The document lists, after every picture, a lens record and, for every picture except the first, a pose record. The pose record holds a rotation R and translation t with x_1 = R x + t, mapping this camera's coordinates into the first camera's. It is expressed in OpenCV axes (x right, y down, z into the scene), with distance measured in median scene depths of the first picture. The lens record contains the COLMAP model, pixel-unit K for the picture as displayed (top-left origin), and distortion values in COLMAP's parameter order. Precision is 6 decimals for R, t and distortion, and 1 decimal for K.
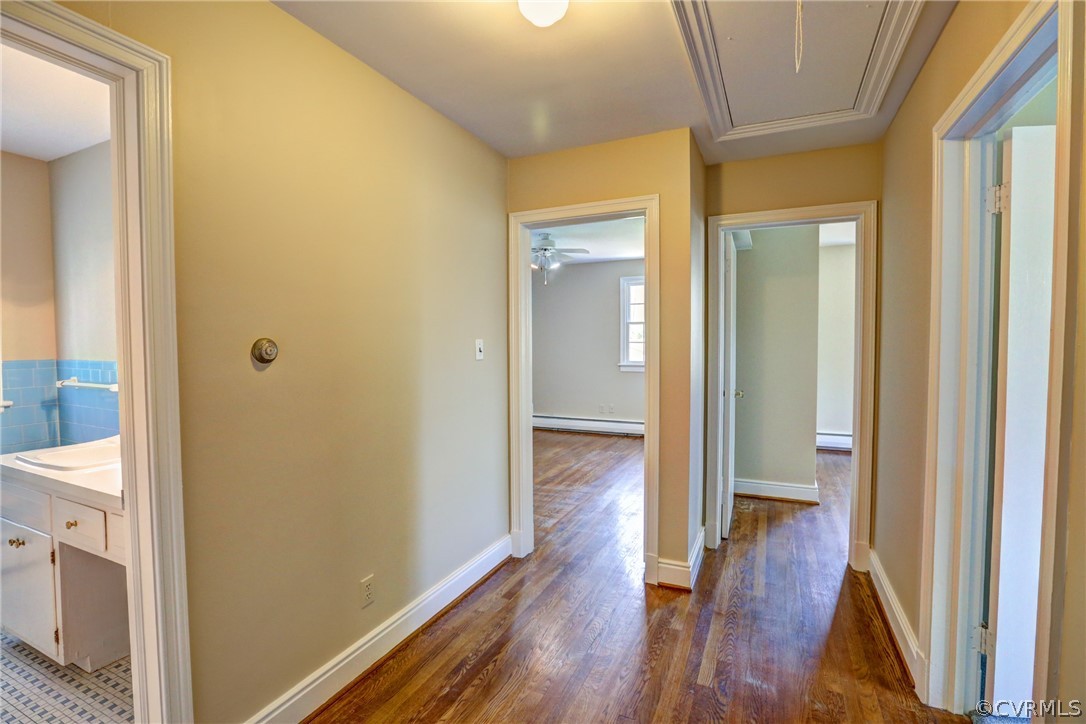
lens RADIAL K [[495.8, 0, 547.2], [0, 495.8, 360.4], [0, 0, 1]] dist [-0.043164, 0.013102]
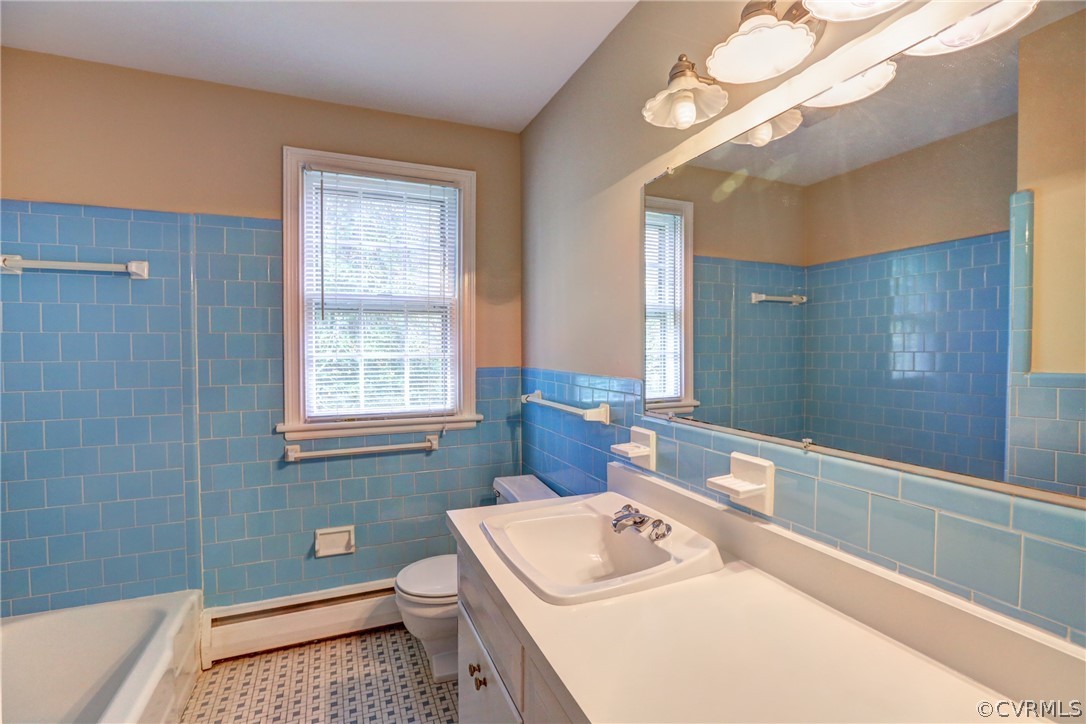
lens RADIAL K [[495.8, 0, 543.1], [0, 495.8, 358.6], [0, 0, 1]] dist [-0.043164, 0.013102]
pose [[0.744971, 0.022030, -0.666733, -0.440079], [-0.027893, 0.999609, 0.001862, -0.019679], [0.666513, 0.017210, 0.745294, 0.402684]]
